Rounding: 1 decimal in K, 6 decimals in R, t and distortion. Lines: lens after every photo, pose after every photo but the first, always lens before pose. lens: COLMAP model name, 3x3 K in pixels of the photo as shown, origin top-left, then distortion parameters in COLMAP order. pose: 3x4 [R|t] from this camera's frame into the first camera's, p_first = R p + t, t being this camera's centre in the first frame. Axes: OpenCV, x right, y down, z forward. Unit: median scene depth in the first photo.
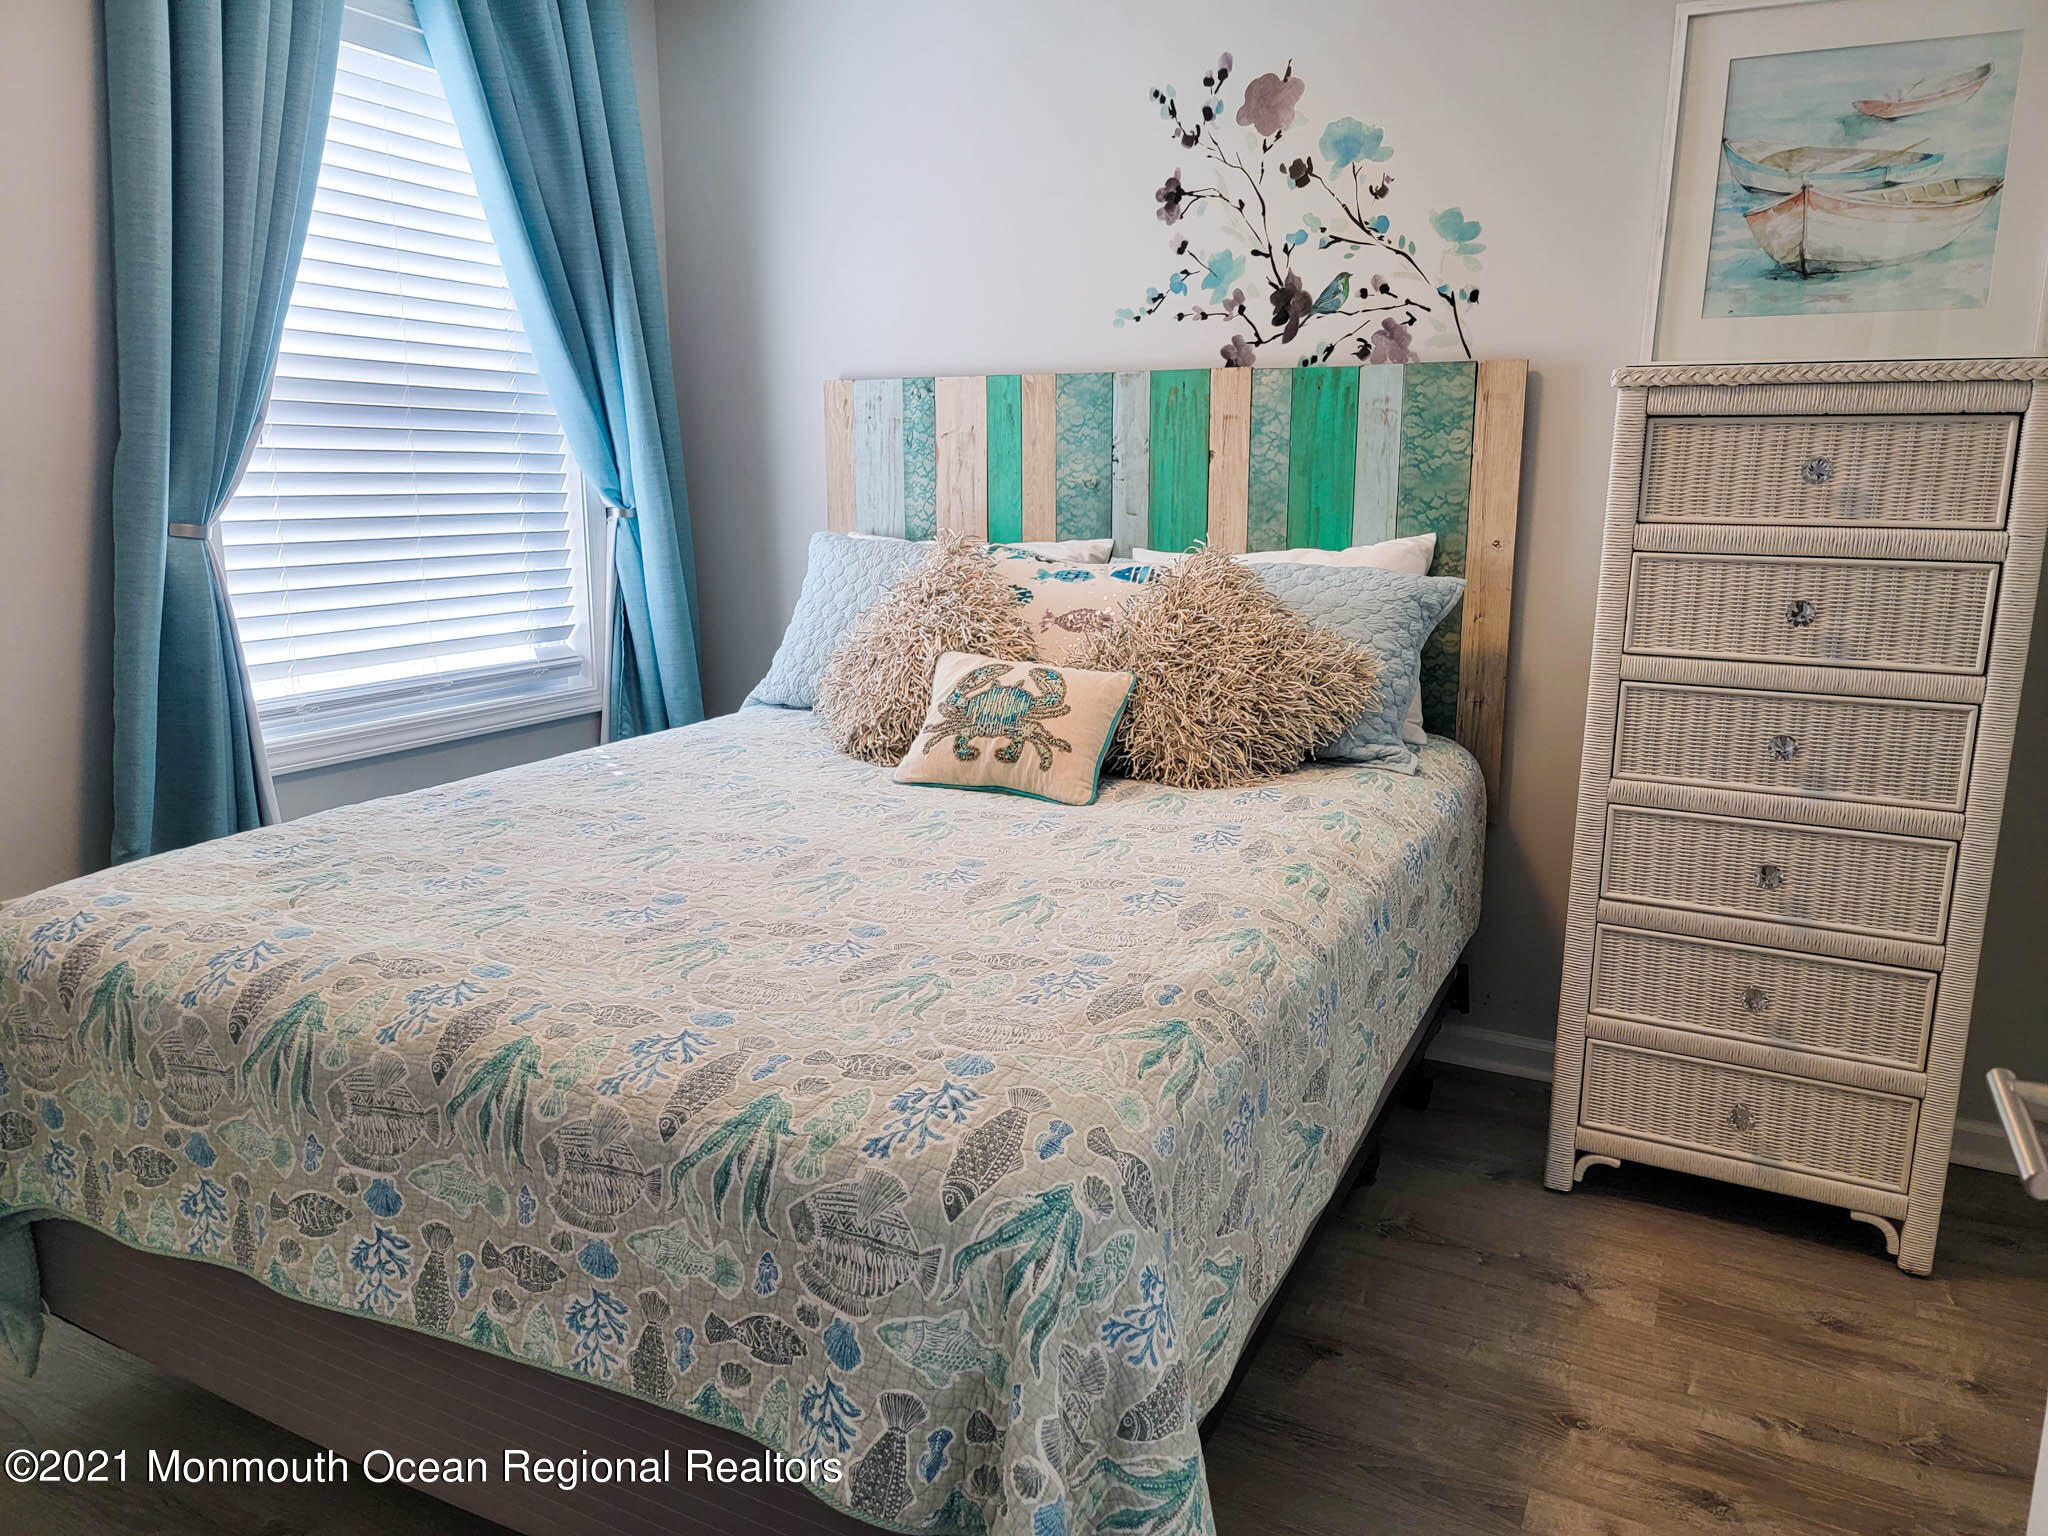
lens RADIAL K [[1433.9, 0, 1039.2], [0, 1433.9, 757.1], [0, 0, 1]] dist [0.063582, -0.039519]
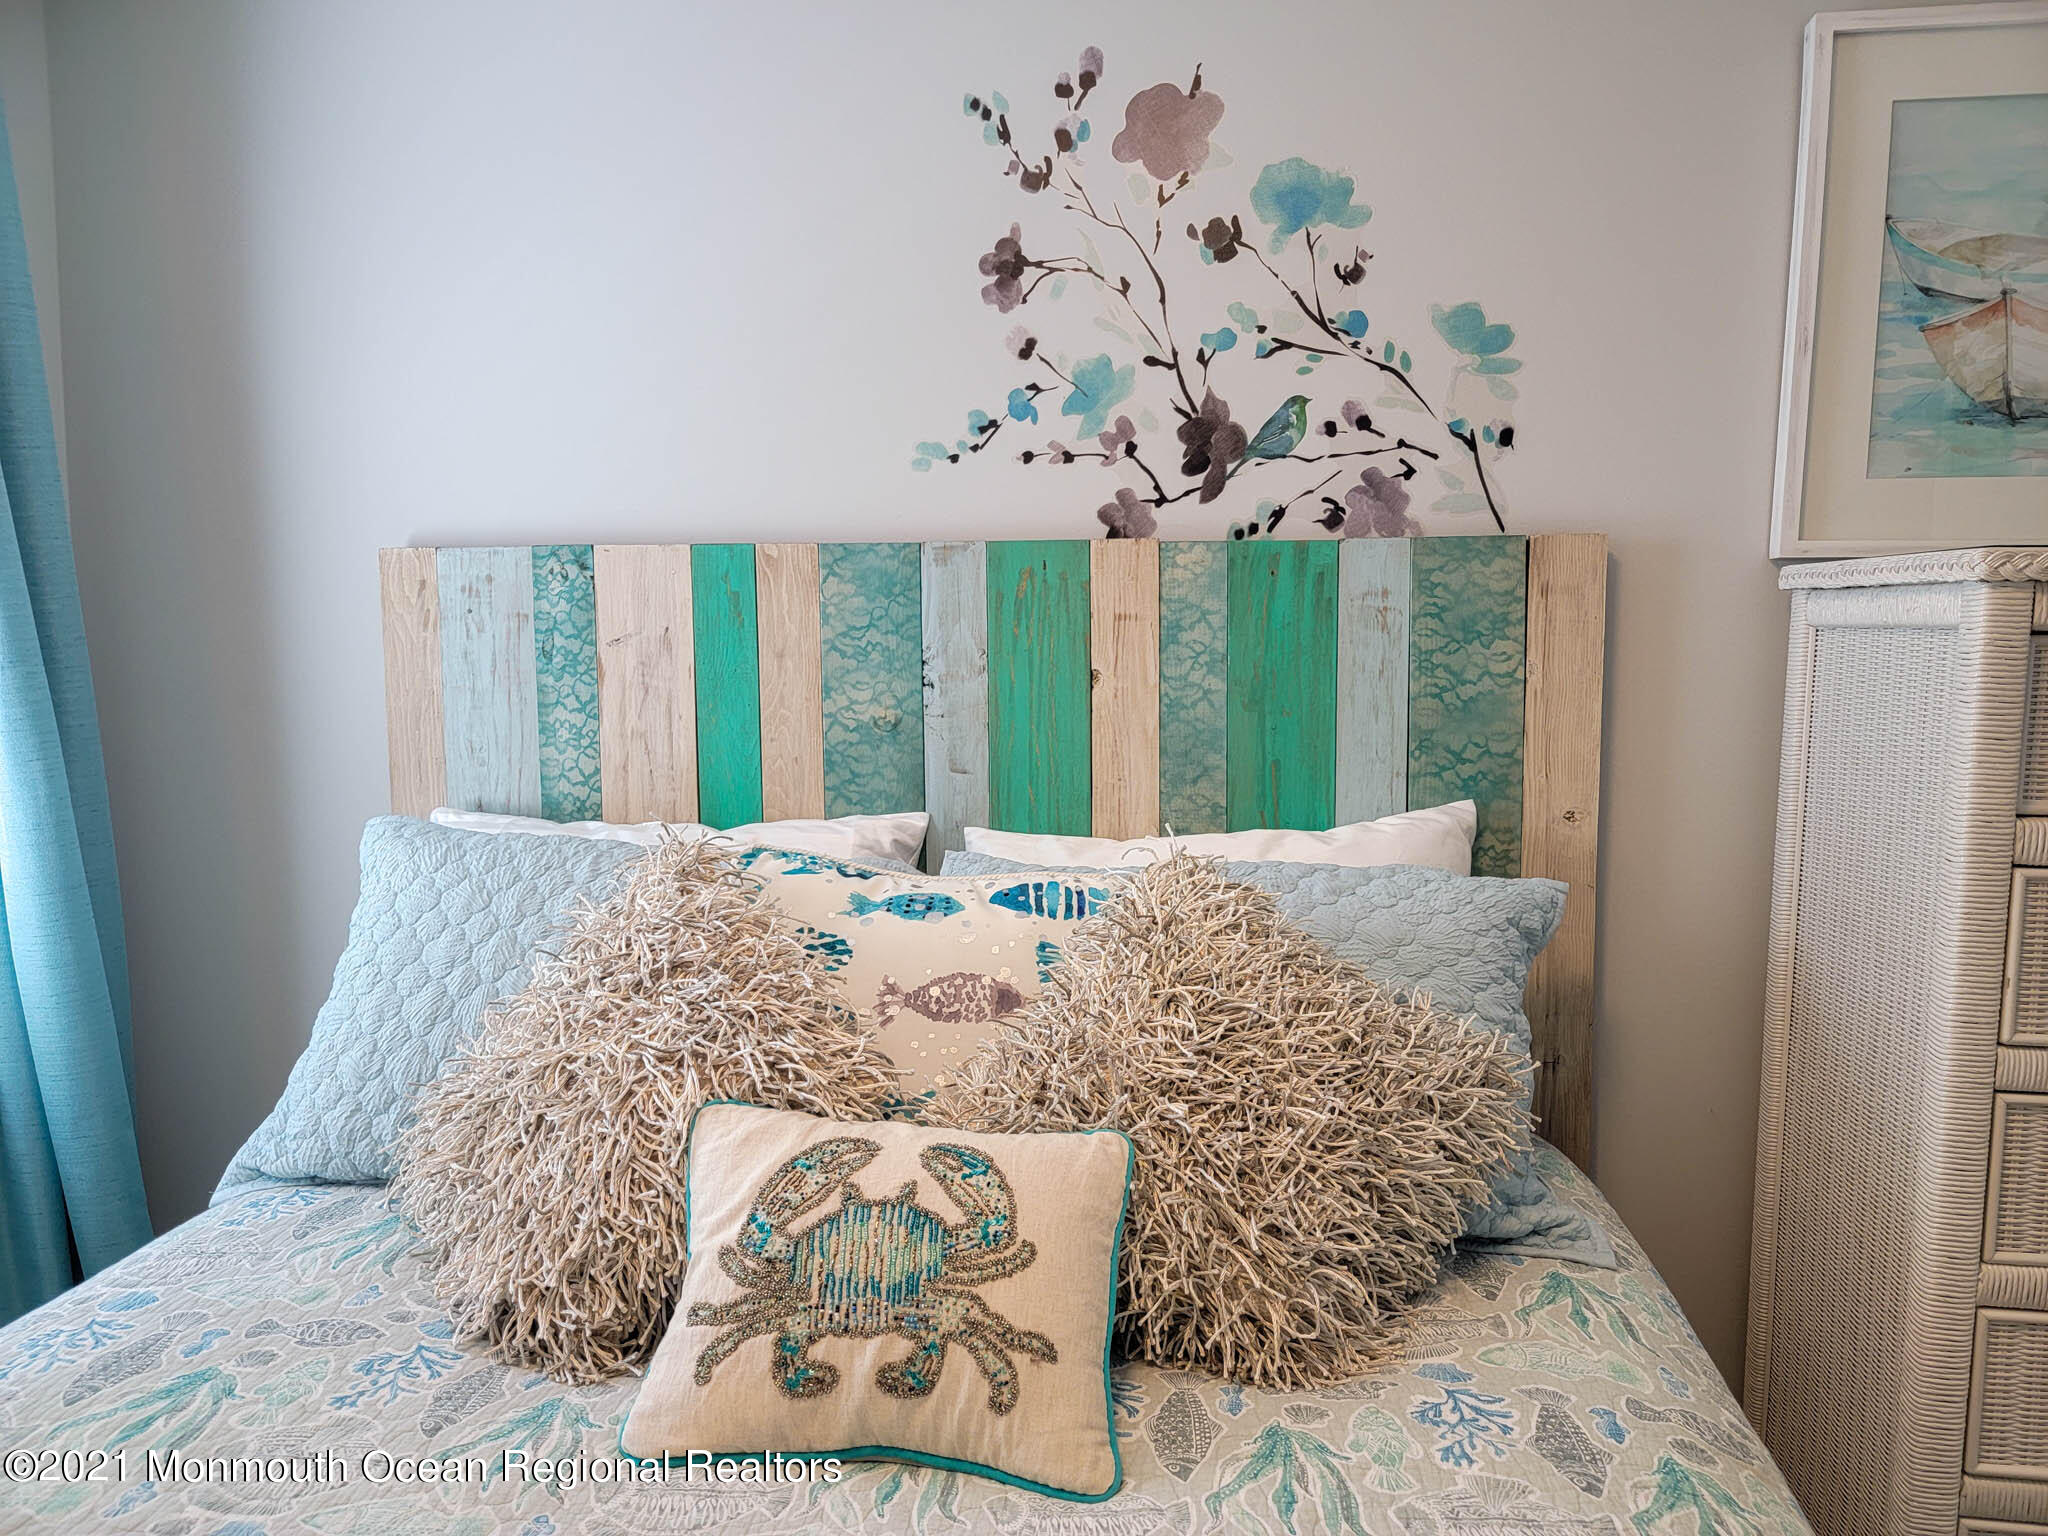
lens RADIAL K [[1433.9, 0, 1062.8], [0, 1433.9, 778.1], [0, 0, 1]] dist [0.063582, -0.039519]
pose [[0.947842, -0.035770, 0.316726, -0.092836], [0.068148, 0.993448, -0.091742, -0.117539], [-0.311370, 0.108541, 0.944070, 0.453256]]
